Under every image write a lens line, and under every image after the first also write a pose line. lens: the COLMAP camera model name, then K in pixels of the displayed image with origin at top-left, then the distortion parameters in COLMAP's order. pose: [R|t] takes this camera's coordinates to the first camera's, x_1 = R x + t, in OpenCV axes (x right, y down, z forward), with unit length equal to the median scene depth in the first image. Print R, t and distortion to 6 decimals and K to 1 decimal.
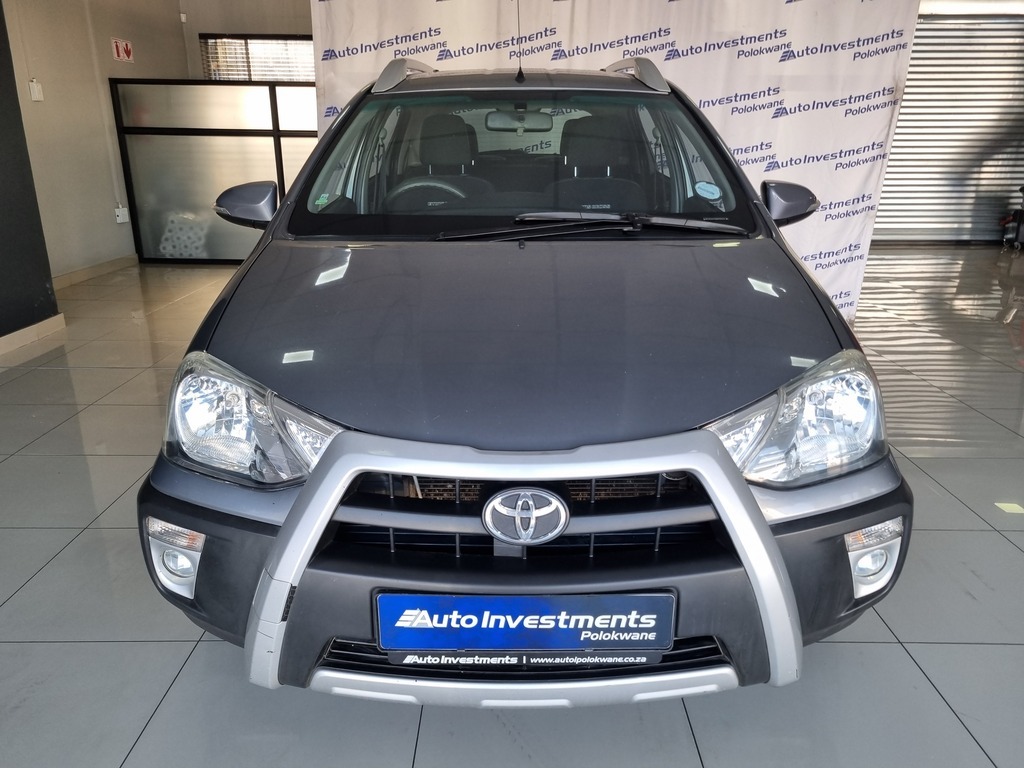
lens RADIAL K [[780.5, 0, 511.6], [0, 780.5, 356.5], [0, 0, 1]] dist [0.035799, 0.001165]
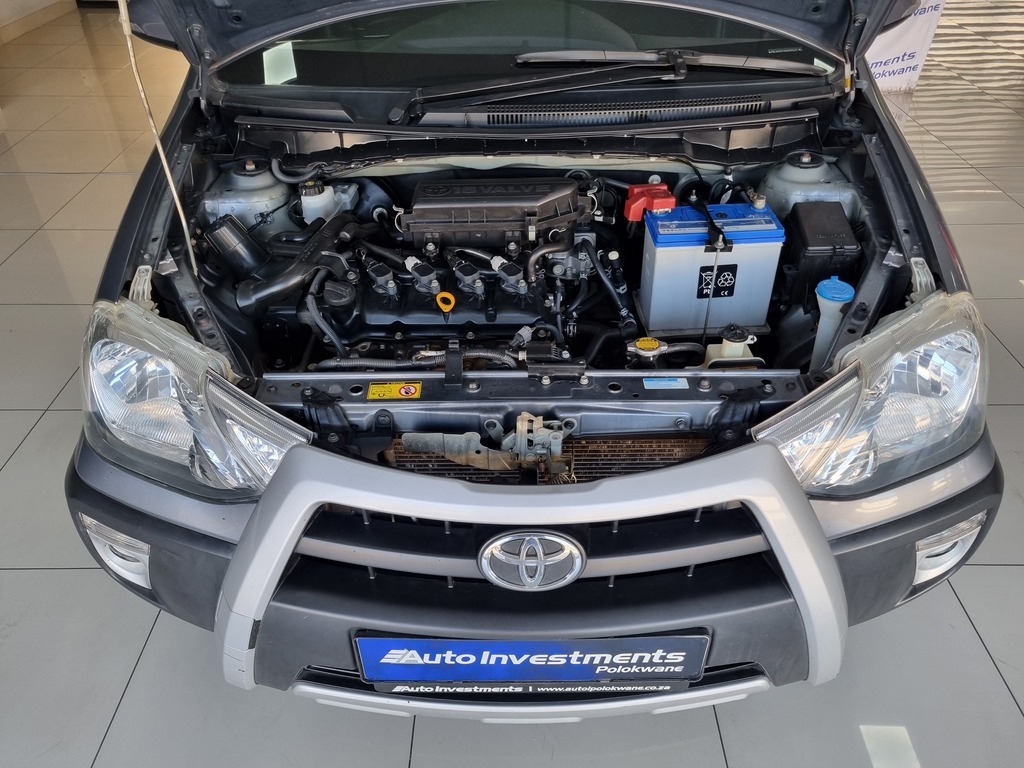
lens RADIAL K [[780.5, 0, 511.6], [0, 780.5, 356.5], [0, 0, 1]] dist [0.035799, 0.001165]
pose [[0.999932, -0.007579, -0.008908, 0.005788], [0.010173, 0.939336, 0.342849, -0.263978], [0.005769, -0.342916, 0.939348, 0.307296]]
